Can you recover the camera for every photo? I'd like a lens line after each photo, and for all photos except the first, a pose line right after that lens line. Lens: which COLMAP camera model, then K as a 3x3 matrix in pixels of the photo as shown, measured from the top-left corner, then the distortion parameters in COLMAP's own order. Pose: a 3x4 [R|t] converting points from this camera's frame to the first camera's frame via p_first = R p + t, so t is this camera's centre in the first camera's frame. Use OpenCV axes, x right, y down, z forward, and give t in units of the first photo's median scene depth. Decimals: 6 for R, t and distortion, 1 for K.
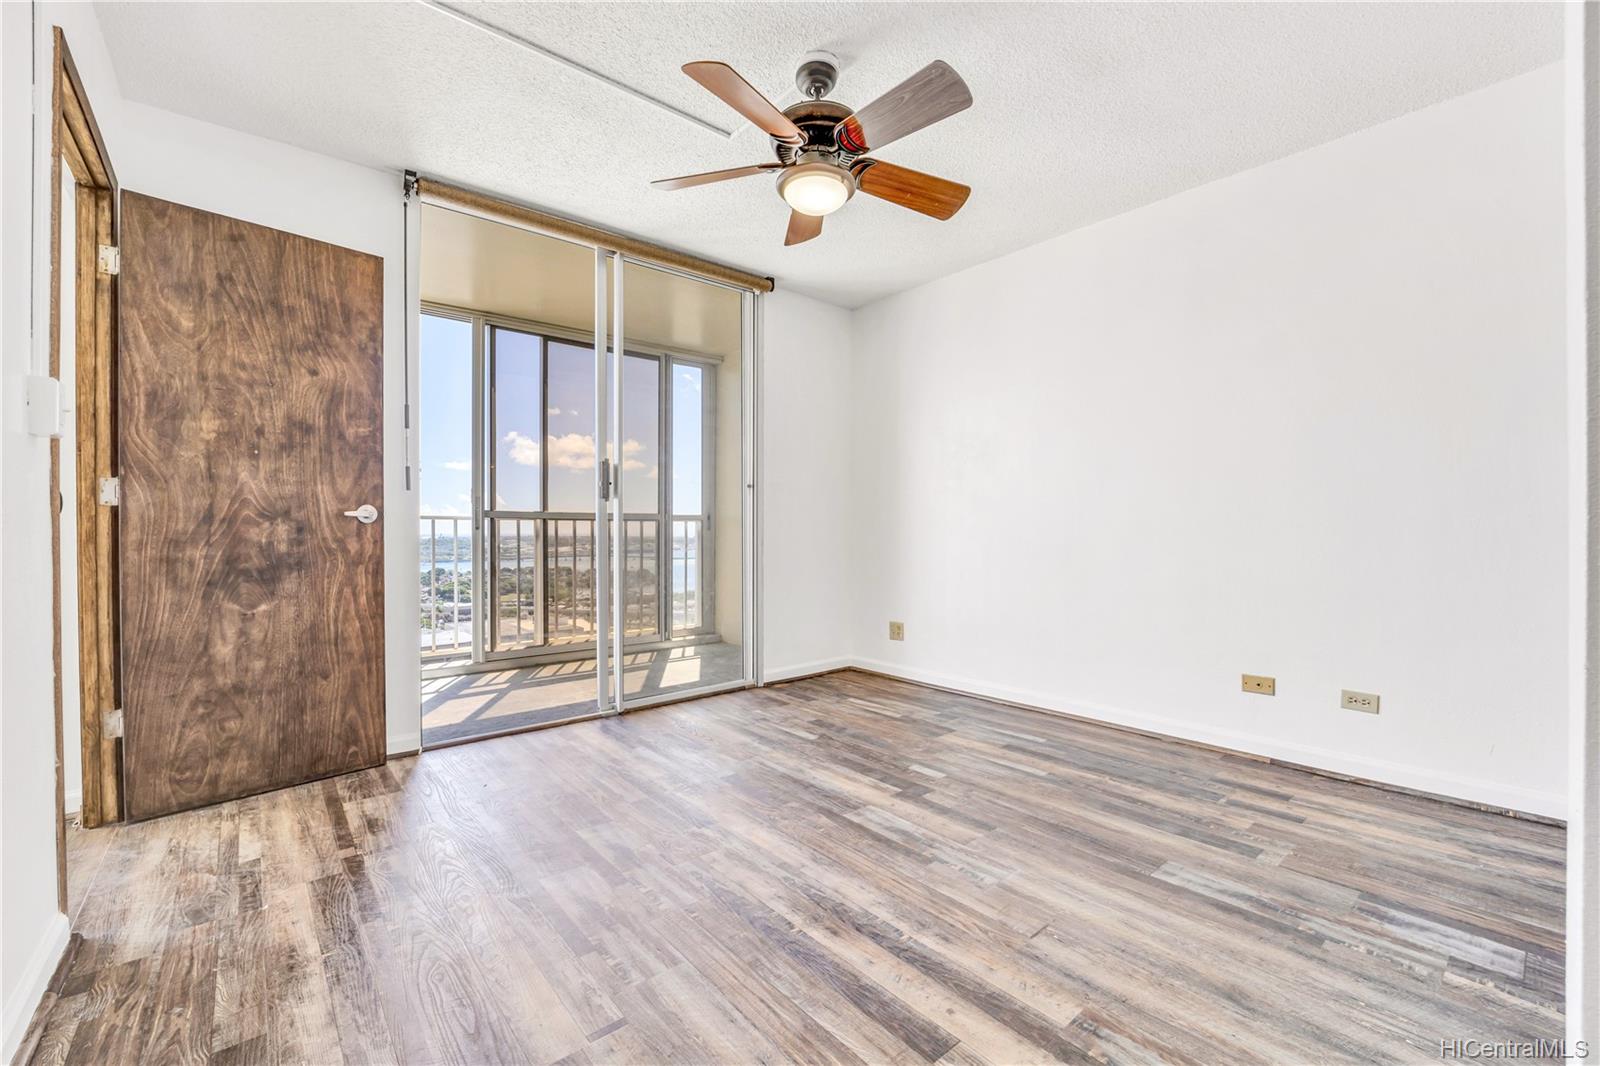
lens RADIAL K [[662.5, 0, 792.6], [0, 662.5, 536.9], [0, 0, 1]] dist [-0.017758, -0.000363]
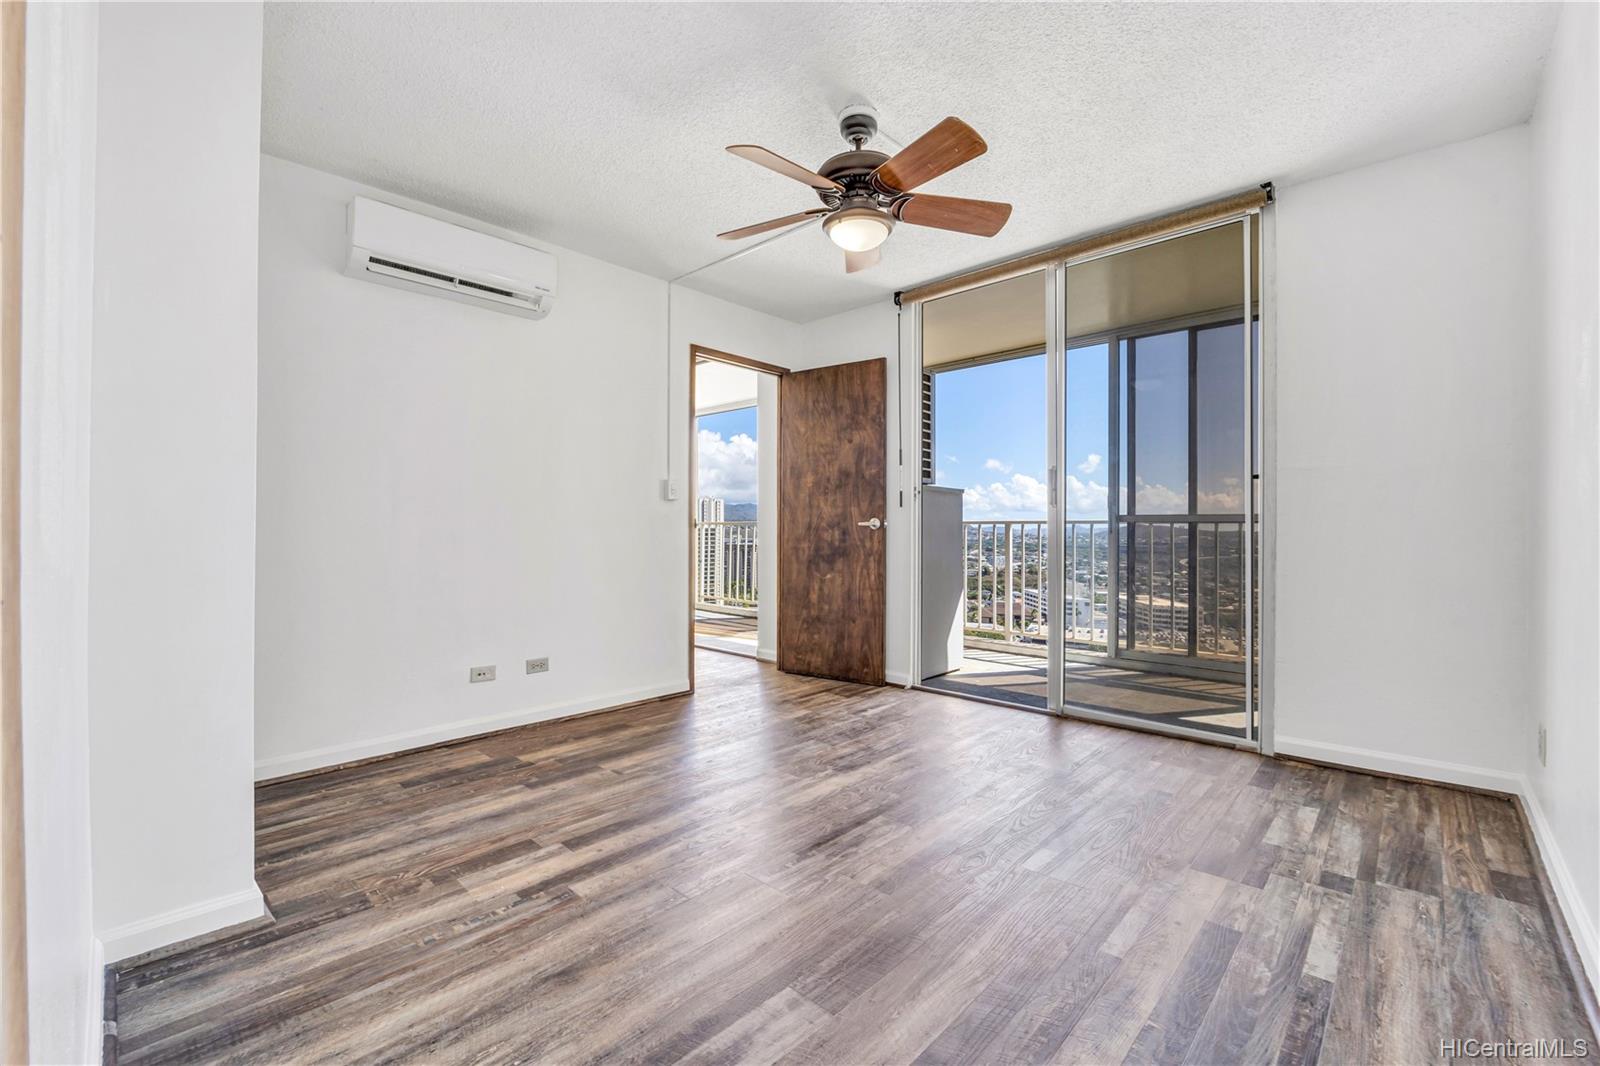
lens RADIAL K [[662.5, 0, 801.8], [0, 662.5, 529.8], [0, 0, 1]] dist [-0.017758, -0.000363]
pose [[0.123777, 0.000741, -0.992310, 0.974158], [-0.011262, 0.999936, -0.000658, -0.018797], [0.992246, 0.011257, 0.123778, 0.674459]]
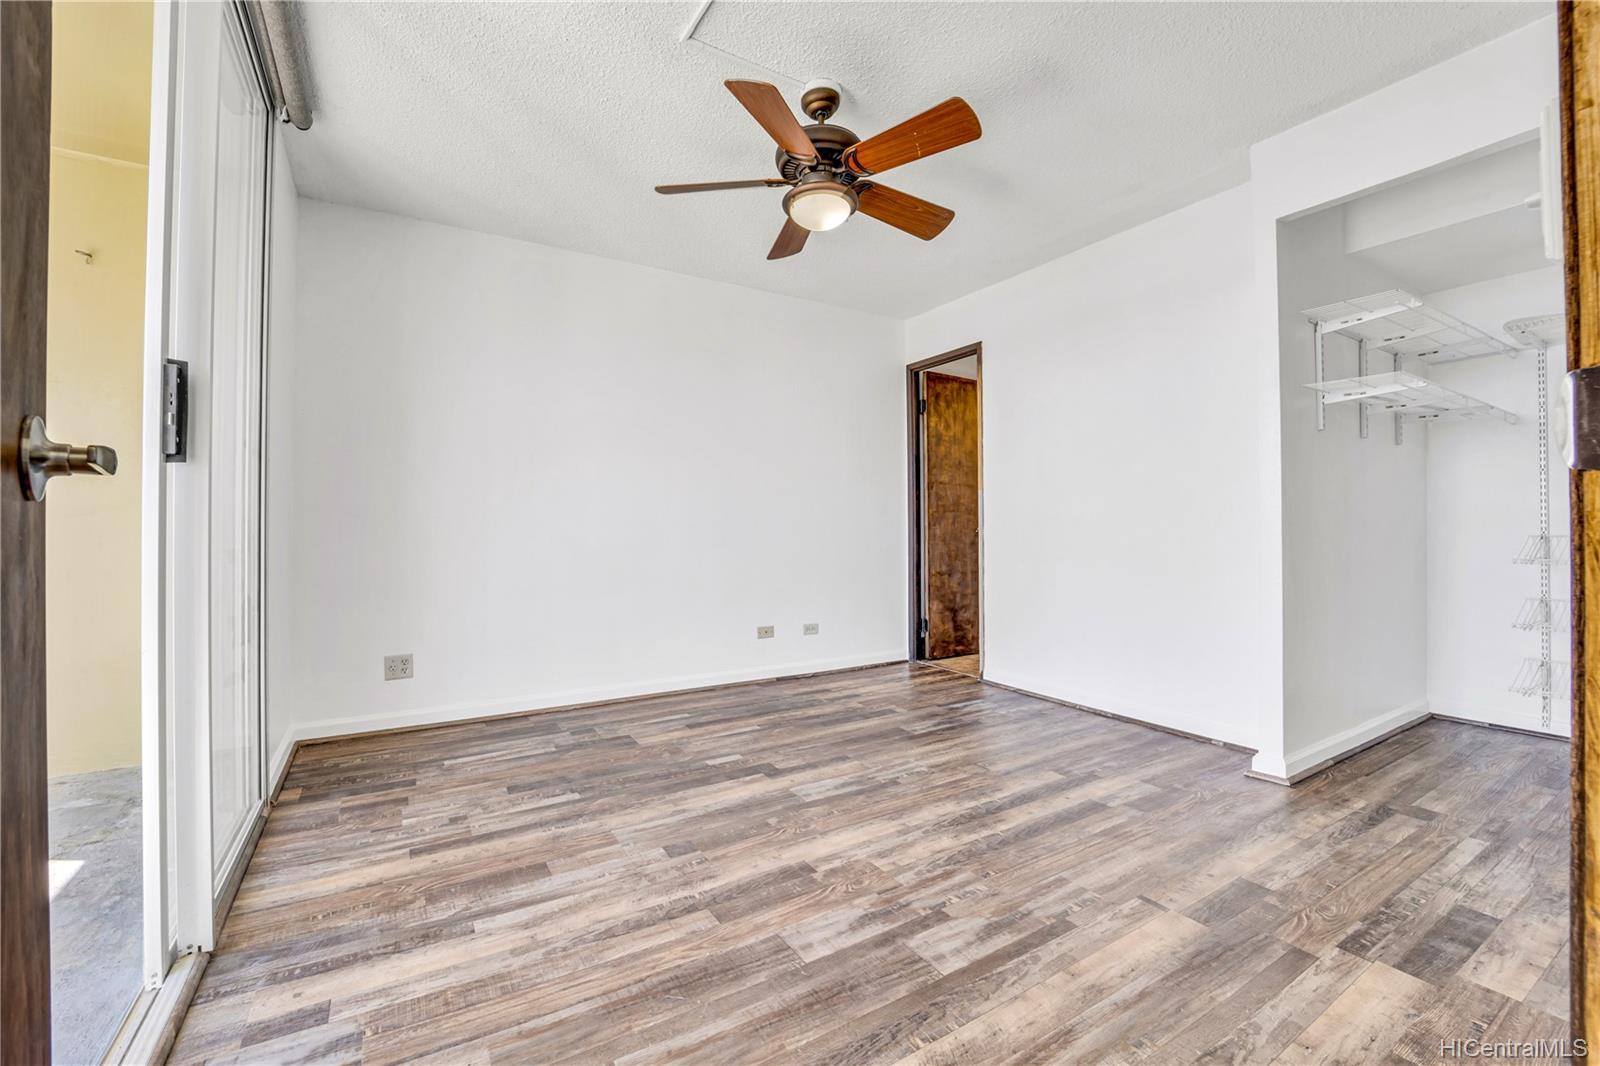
lens RADIAL K [[662.5, 0, 798.2], [0, 662.5, 528.6], [0, 0, 1]] dist [-0.017758, -0.000363]
pose [[0.144235, 0.001553, 0.989542, -0.875484], [0.011493, 0.999929, -0.003244, -0.009142], [-0.989477, 0.011840, 0.144207, 0.774032]]
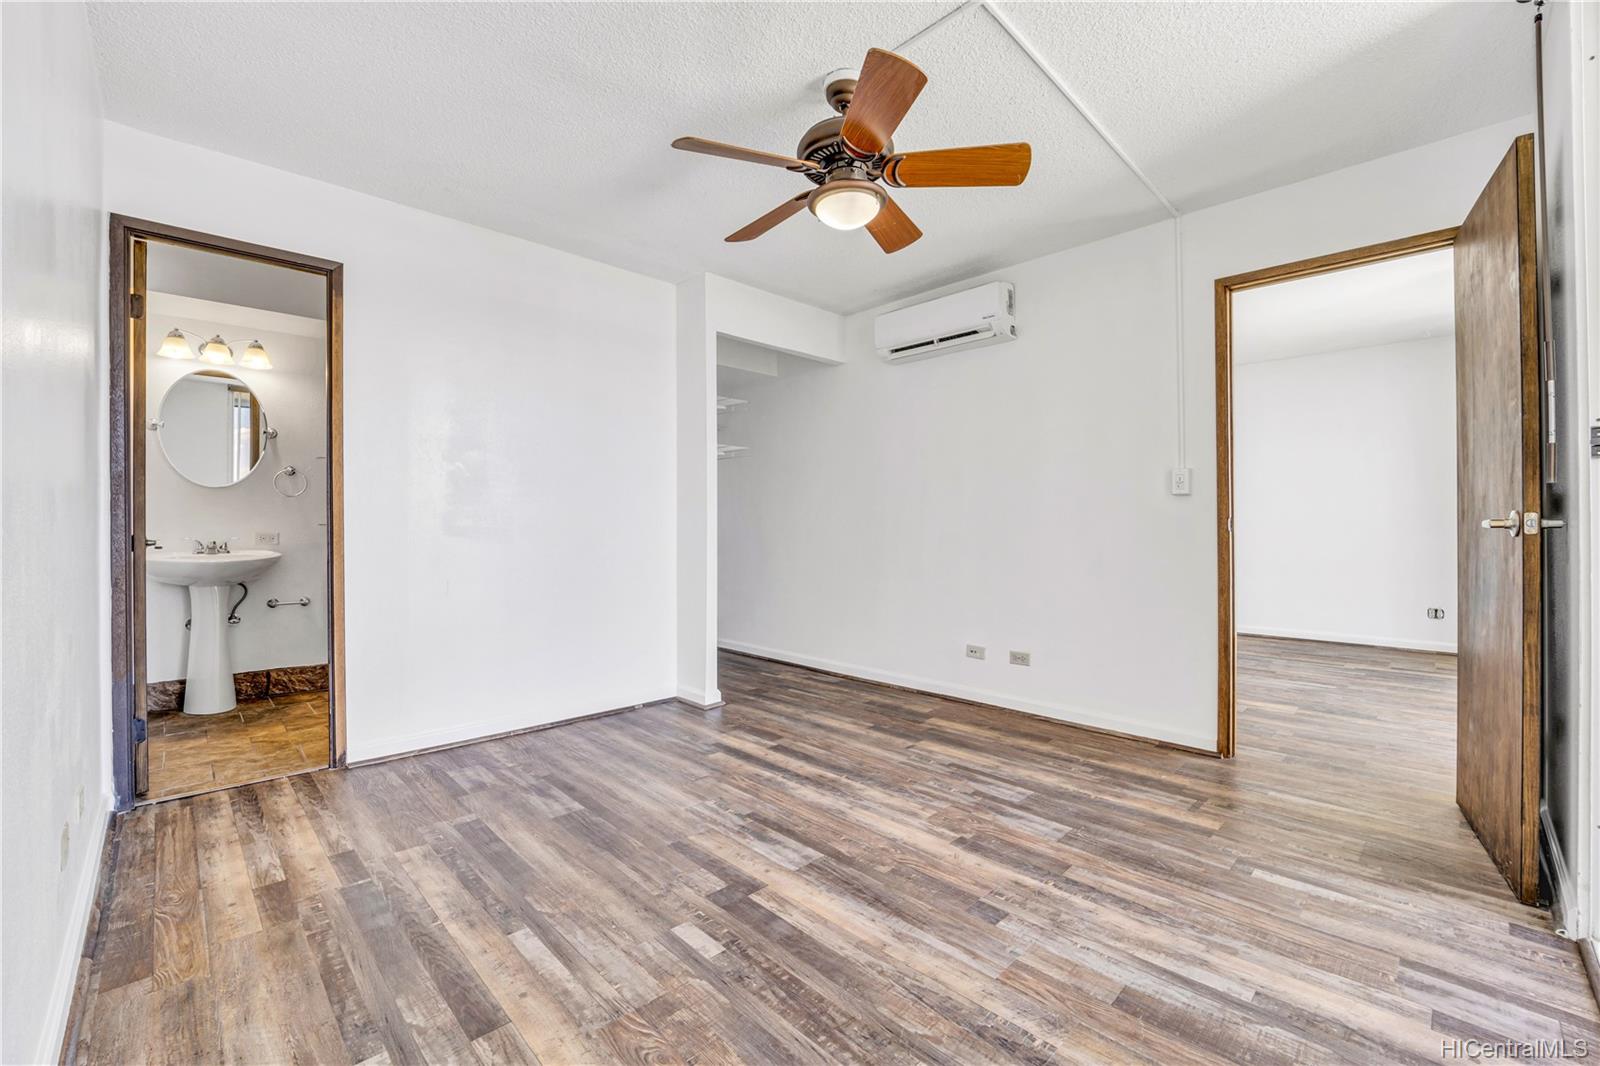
lens RADIAL K [[662.5, 0, 794.8], [0, 662.5, 521.8], [0, 0, 1]] dist [-0.017758, -0.000363]
pose [[-0.996836, 0.003144, -0.079427, 0.170531], [0.002801, 0.999986, 0.004441, -0.044933], [0.079440, 0.004205, -0.996831, 1.730072]]
